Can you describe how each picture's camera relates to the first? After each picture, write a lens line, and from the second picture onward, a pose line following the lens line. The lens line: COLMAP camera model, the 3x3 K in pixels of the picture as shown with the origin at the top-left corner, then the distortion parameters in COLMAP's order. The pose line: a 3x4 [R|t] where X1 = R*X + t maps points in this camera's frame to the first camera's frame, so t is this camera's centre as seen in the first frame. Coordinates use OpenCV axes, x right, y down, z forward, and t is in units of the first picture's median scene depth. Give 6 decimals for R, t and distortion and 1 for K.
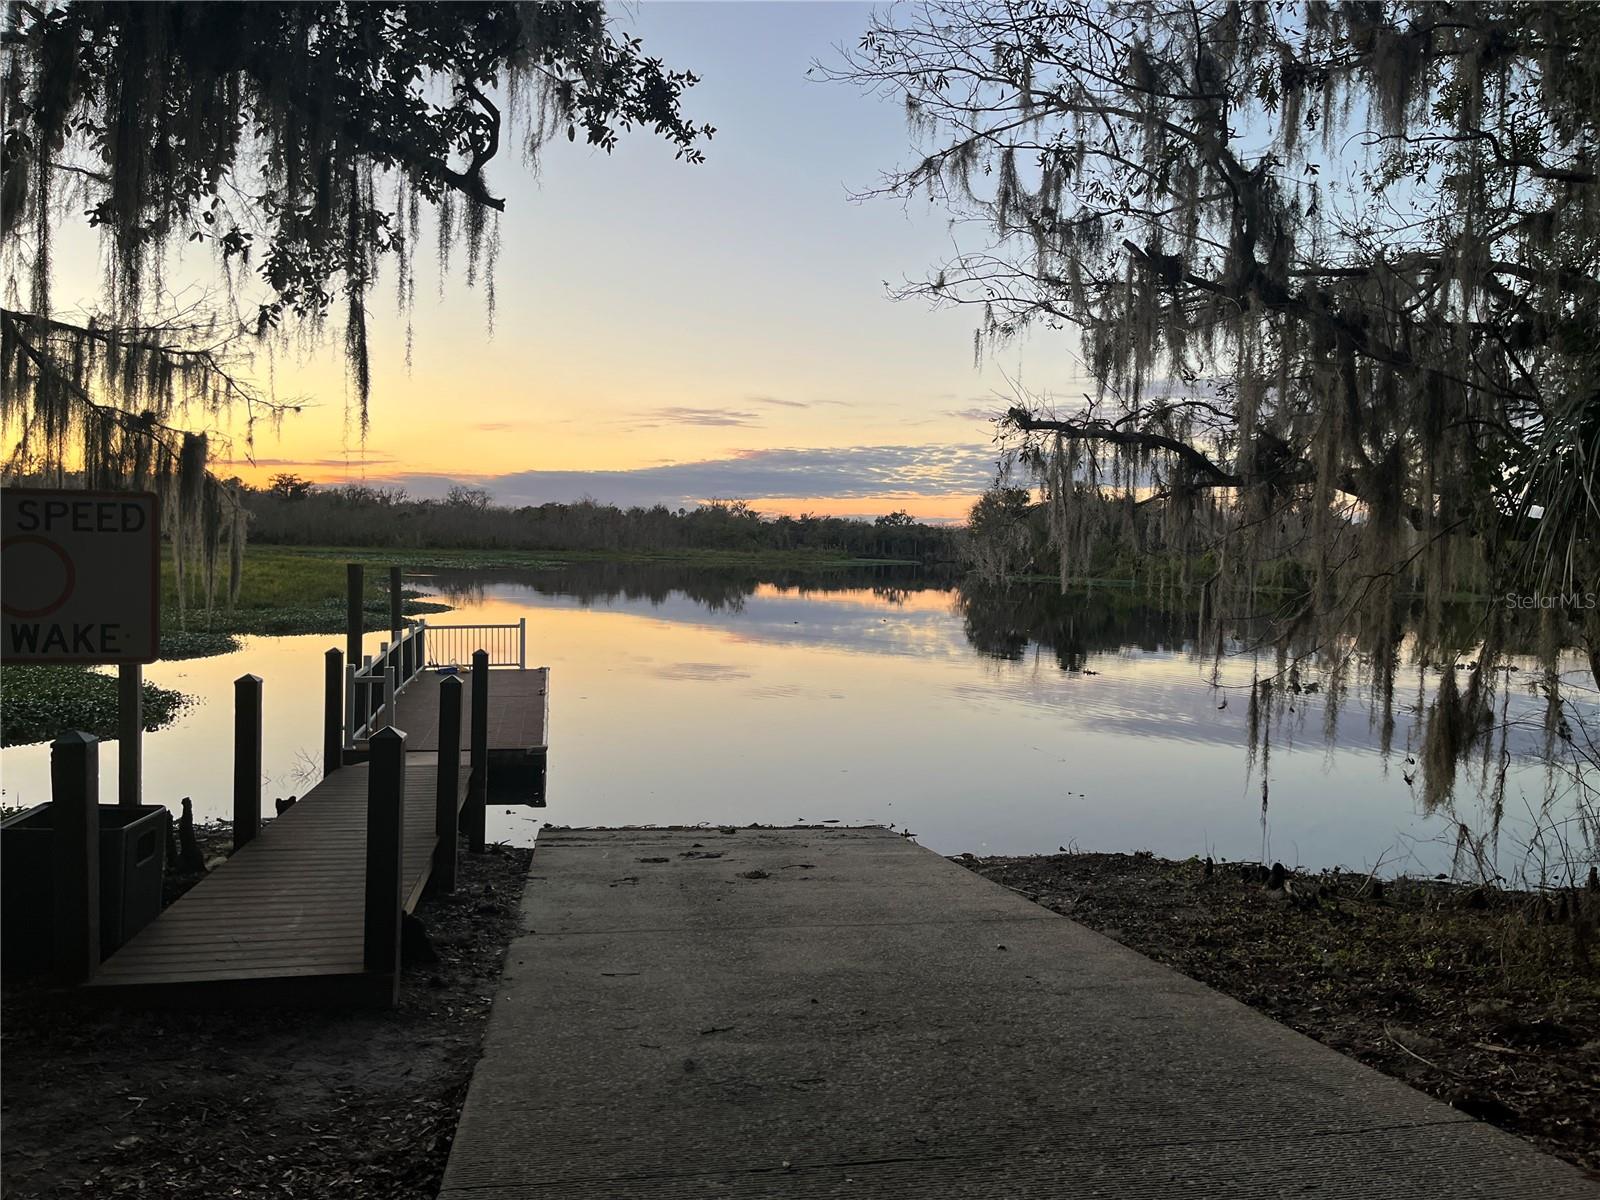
lens RADIAL K [[1143.1, 0, 800.0], [0, 1143.1, 600.0], [0, 0, 1]] dist [0.002931, -0.001670]
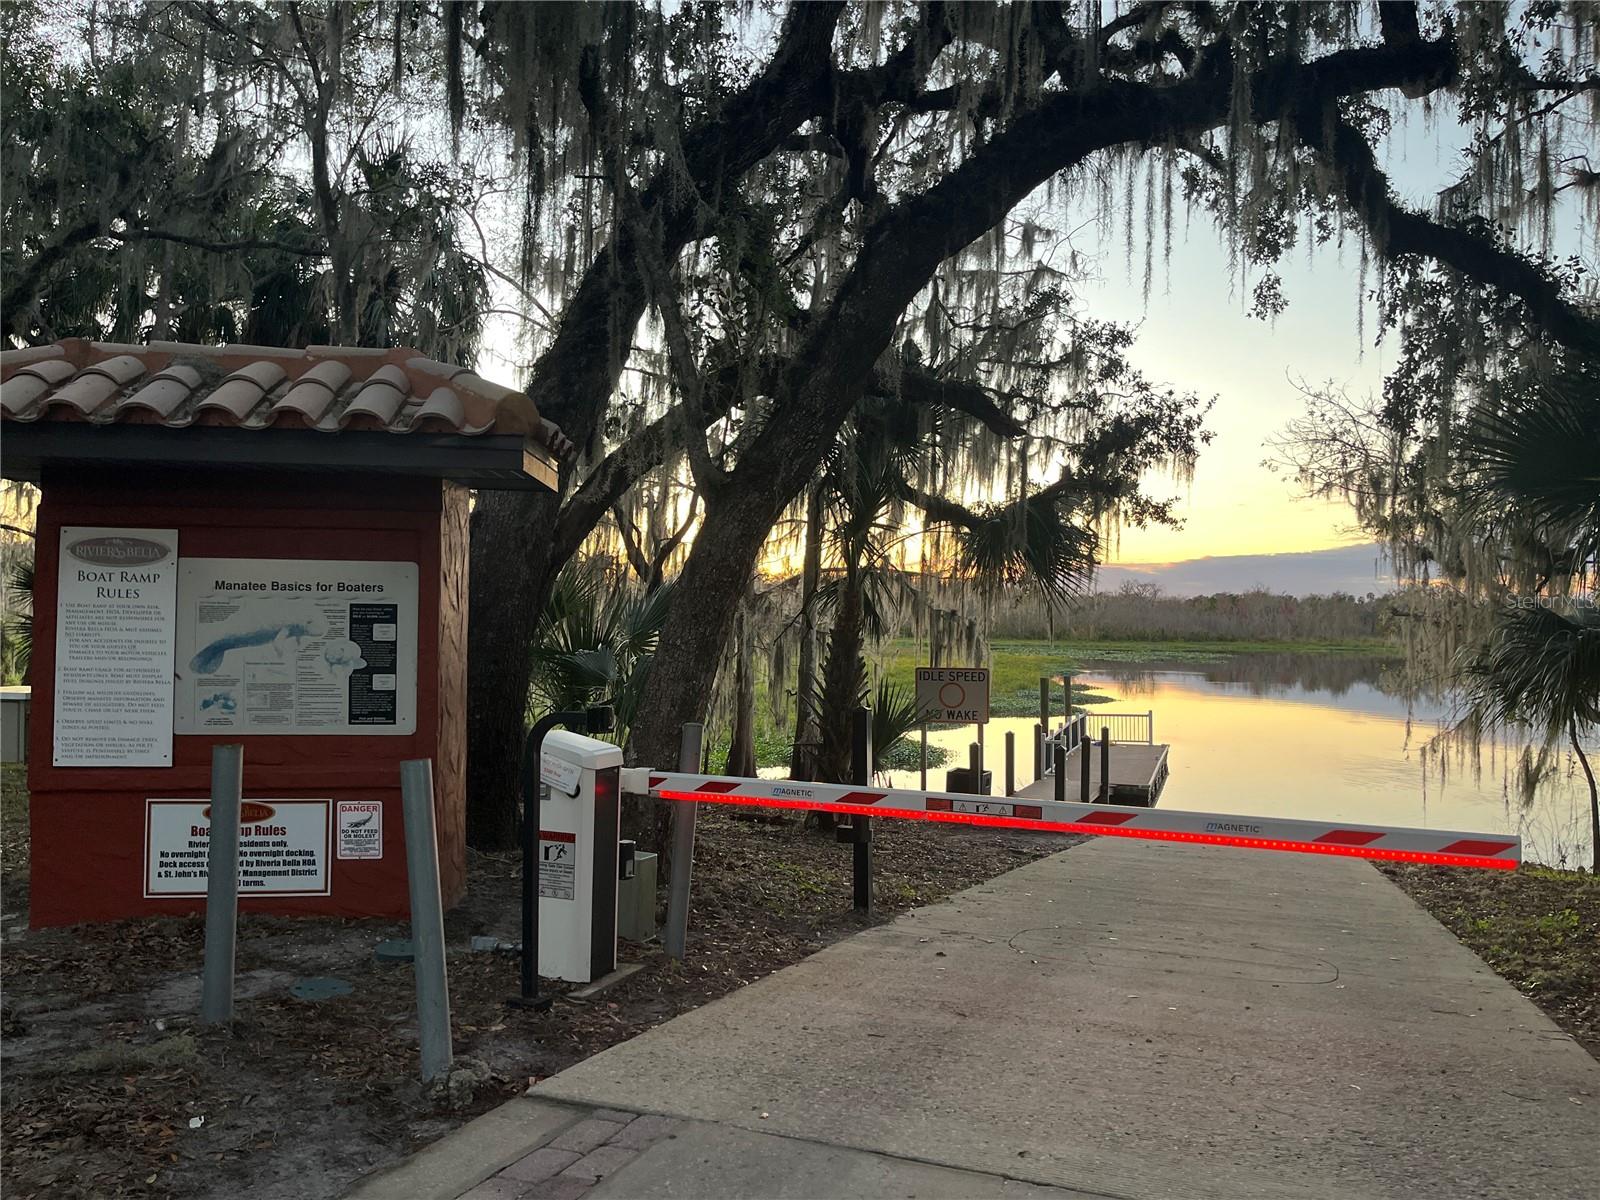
lens RADIAL K [[1191.8, 0, 800.0], [0, 1191.8, 600.0], [0, 0, 1]] dist [0.003569, 0.000803]
pose [[0.844953, -0.026003, -0.534208, 0.050404], [-0.013048, 0.997518, -0.069193, -0.003425], [0.534682, 0.065436, 0.842516, -0.137837]]
